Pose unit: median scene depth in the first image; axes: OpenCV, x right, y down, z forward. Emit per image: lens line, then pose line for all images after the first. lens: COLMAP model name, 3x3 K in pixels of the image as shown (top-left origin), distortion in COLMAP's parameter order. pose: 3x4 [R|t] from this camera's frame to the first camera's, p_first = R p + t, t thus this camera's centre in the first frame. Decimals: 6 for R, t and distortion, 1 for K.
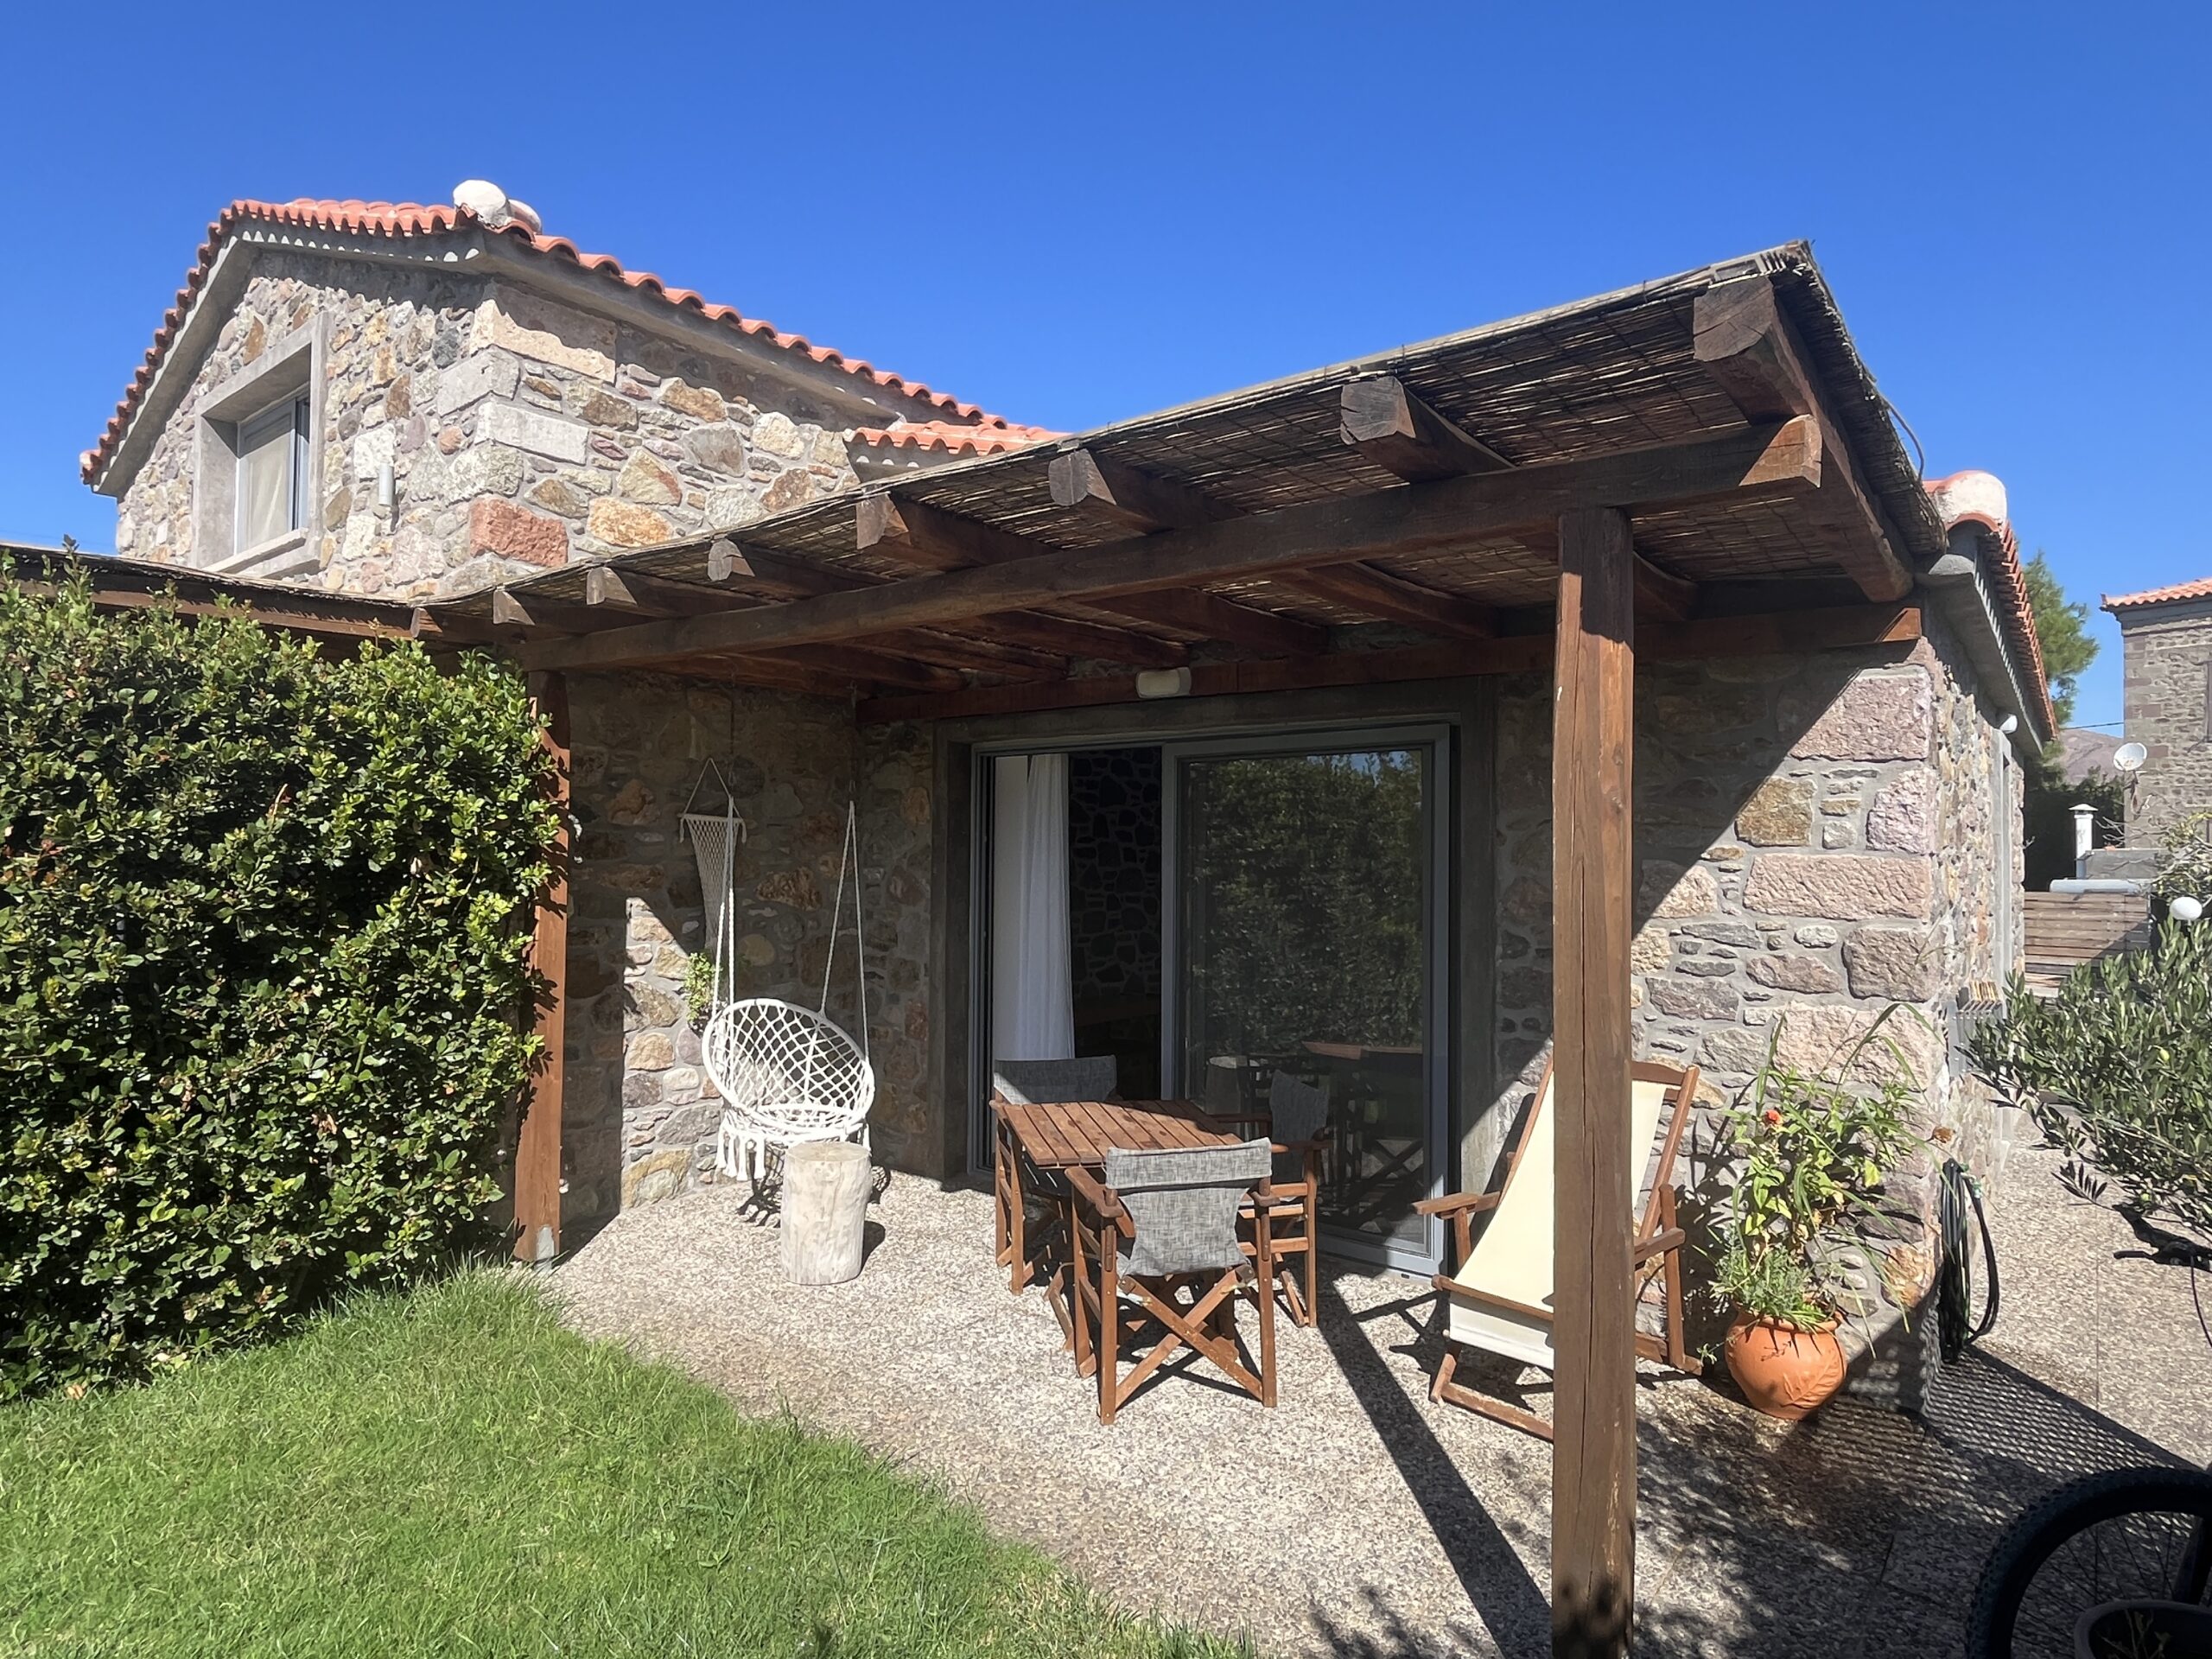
lens RADIAL K [[1270.9, 0, 1088.9], [0, 1270.9, 833.7], [0, 0, 1]] dist [-0.003290, -0.004387]
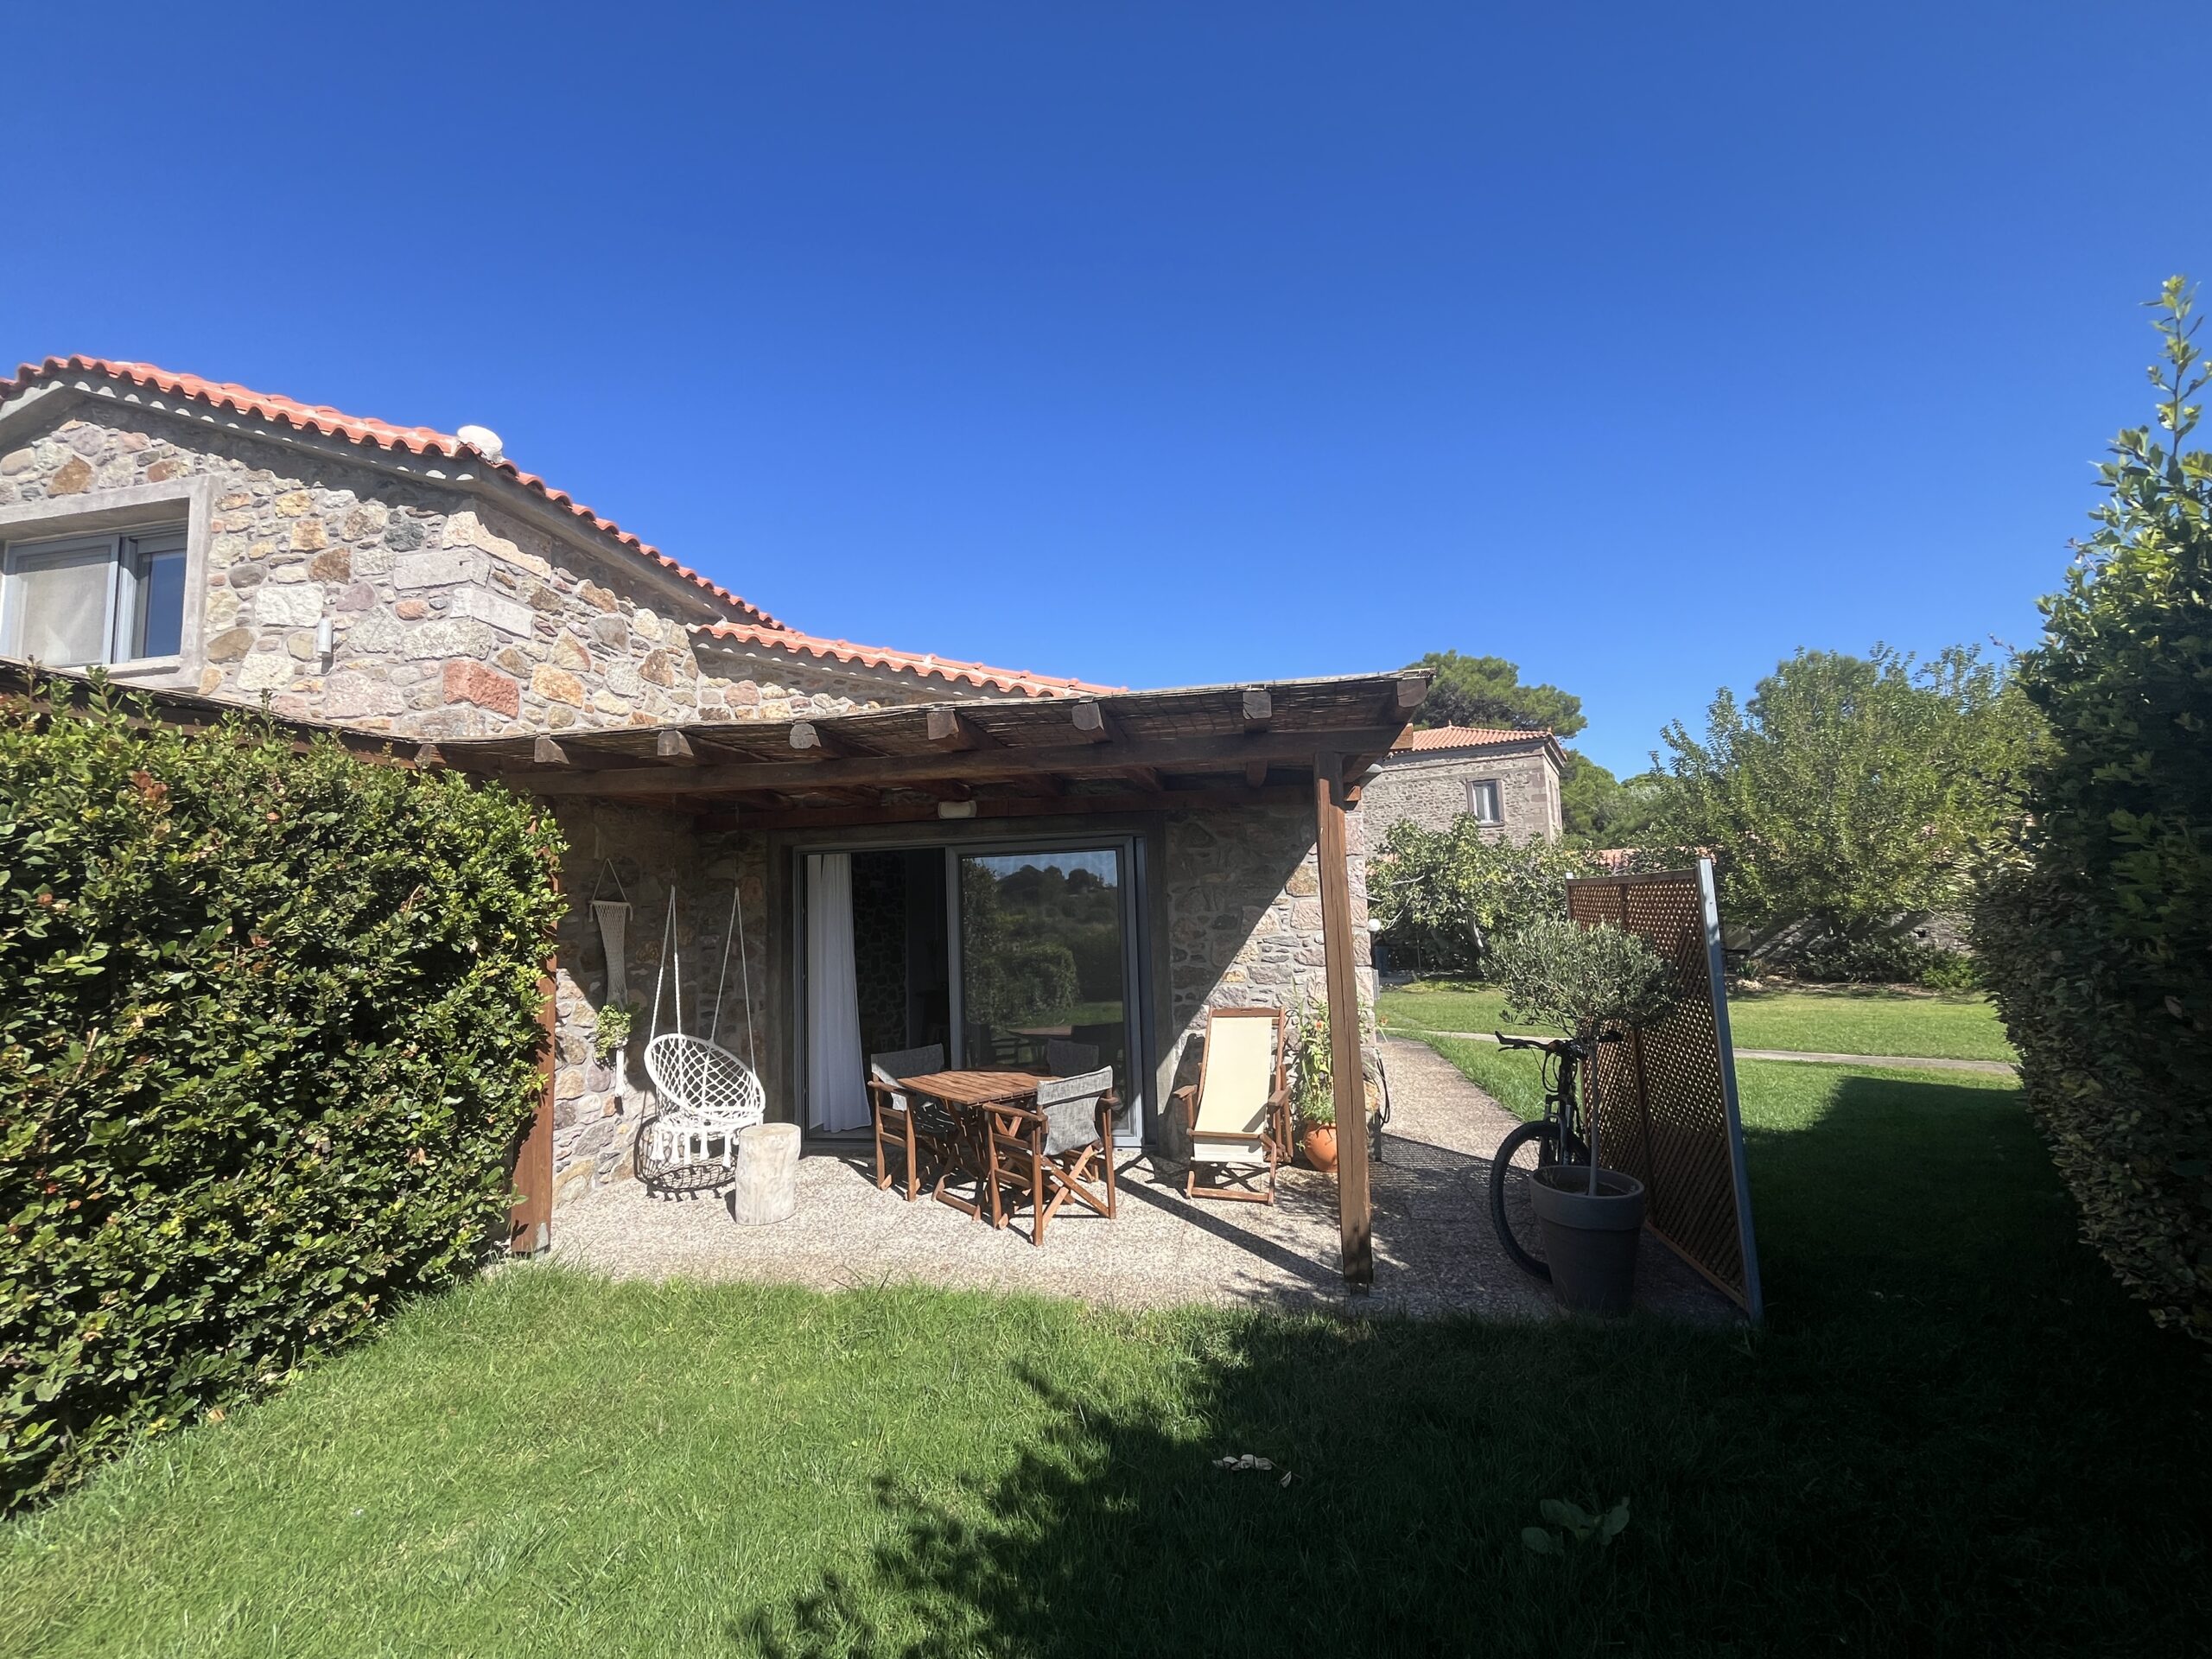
lens RADIAL K [[927.3, 0, 1102.5], [0, 927.3, 829.7], [0, 0, 1]] dist [-0.002621, -0.000923]
pose [[0.870892, 0.003625, 0.491461, -0.361608], [0.034930, 0.996988, -0.069252, -0.004339], [-0.490232, 0.077477, 0.868142, -0.119650]]
